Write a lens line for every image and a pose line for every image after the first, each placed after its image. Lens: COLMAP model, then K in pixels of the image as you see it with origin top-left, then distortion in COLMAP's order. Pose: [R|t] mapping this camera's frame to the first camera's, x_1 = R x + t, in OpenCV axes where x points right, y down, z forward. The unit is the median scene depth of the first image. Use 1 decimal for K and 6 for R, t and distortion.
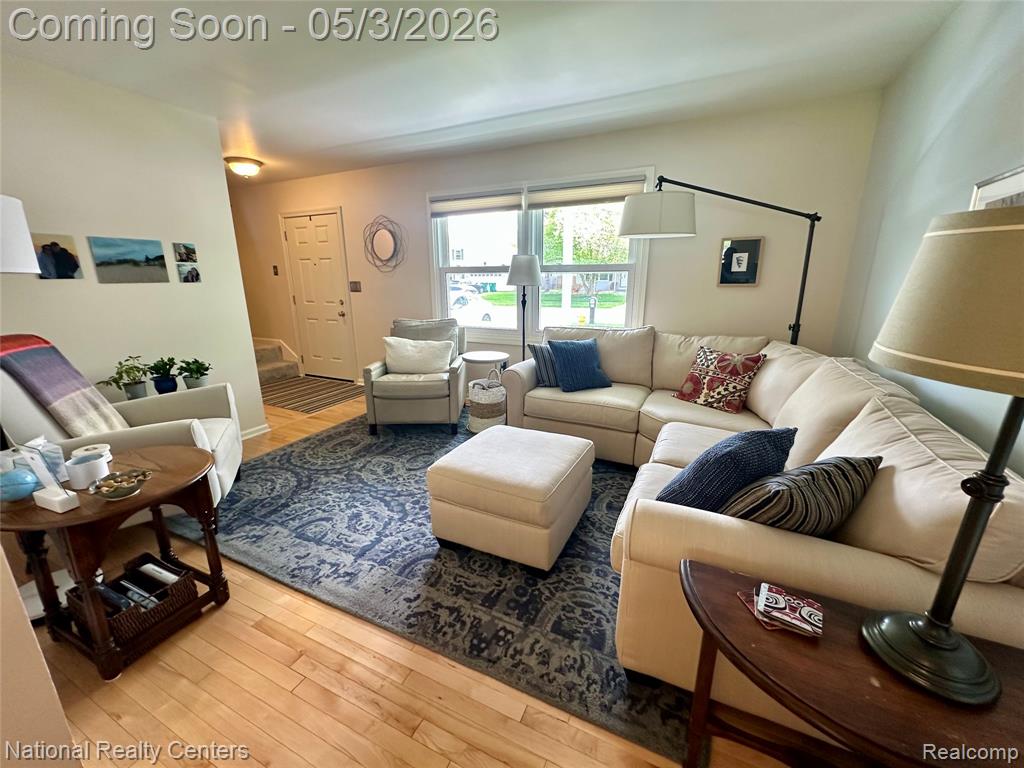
lens RADIAL K [[404.3, 0, 510.6], [0, 404.3, 384.5], [0, 0, 1]] dist [-0.006224, 0.001331]
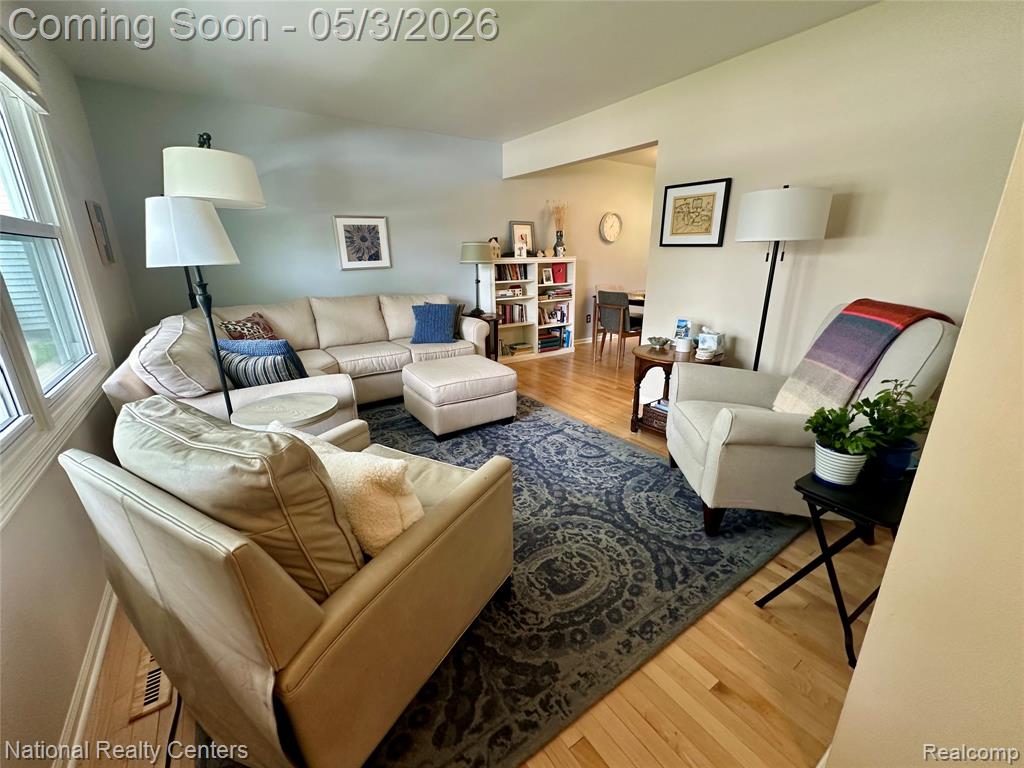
lens RADIAL K [[404.3, 0, 511.0], [0, 404.3, 379.0], [0, 0, 1]] dist [-0.006224, 0.001331]
pose [[-0.864080, -0.143419, 0.482491, -0.741102], [0.134737, 0.857668, 0.496237, -0.428970], [-0.484987, 0.493798, -0.721770, 1.684109]]
